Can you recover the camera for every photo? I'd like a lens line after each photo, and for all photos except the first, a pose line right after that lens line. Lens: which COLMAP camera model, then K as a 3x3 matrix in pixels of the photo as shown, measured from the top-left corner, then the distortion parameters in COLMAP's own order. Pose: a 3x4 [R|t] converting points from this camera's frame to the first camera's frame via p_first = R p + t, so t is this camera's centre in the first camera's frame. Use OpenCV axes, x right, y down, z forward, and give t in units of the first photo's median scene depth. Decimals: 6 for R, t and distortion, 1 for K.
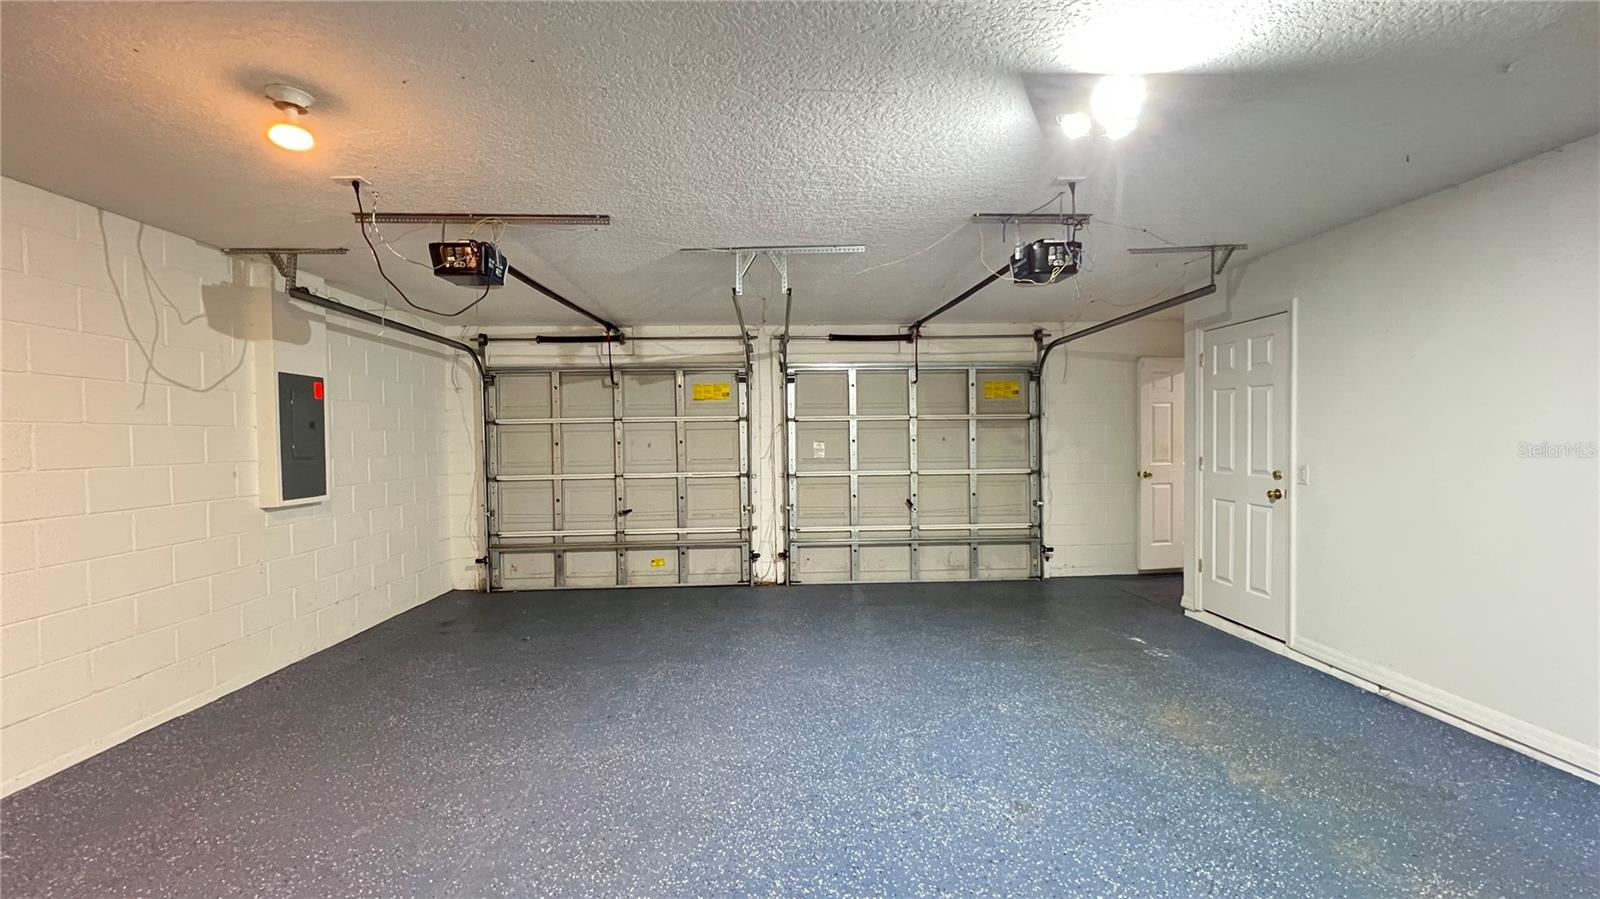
lens RADIAL K [[629.2, 0, 800.0], [0, 629.2, 449.5], [0, 0, 1]] dist [-0.000433, 0.000031]
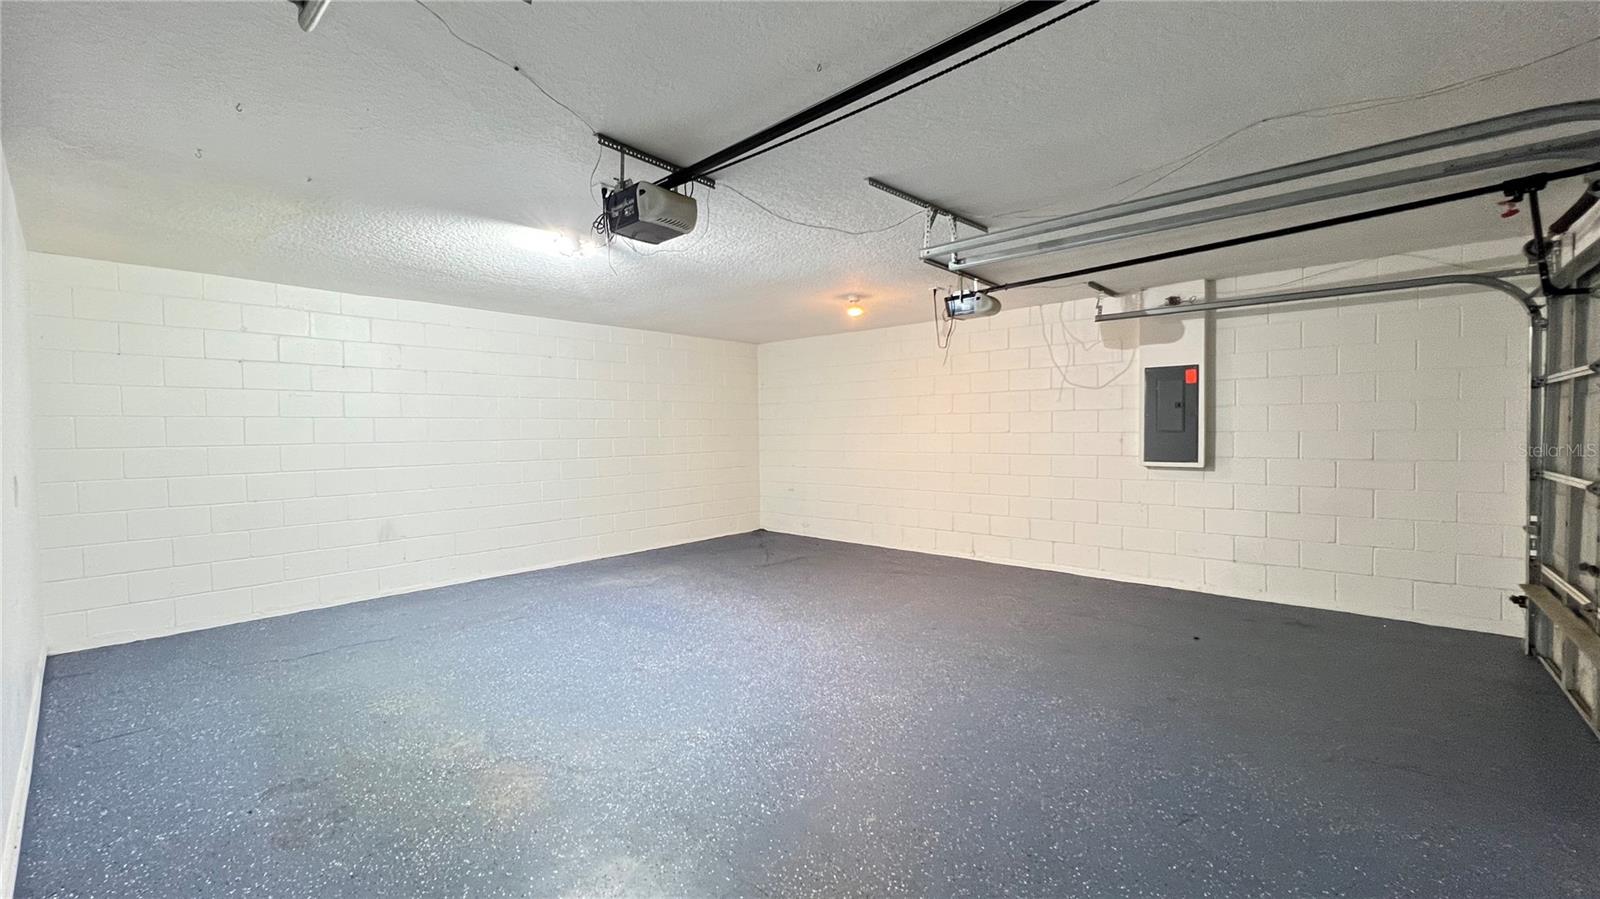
lens RADIAL K [[629.2, 0, 800.0], [0, 629.2, 449.5], [0, 0, 1]] dist [-0.000433, 0.000031]
pose [[-0.684436, 0.048283, -0.727472, 0.840879], [0.009424, 0.998307, 0.057392, -0.037340], [0.729012, 0.032426, -0.683733, 1.667493]]
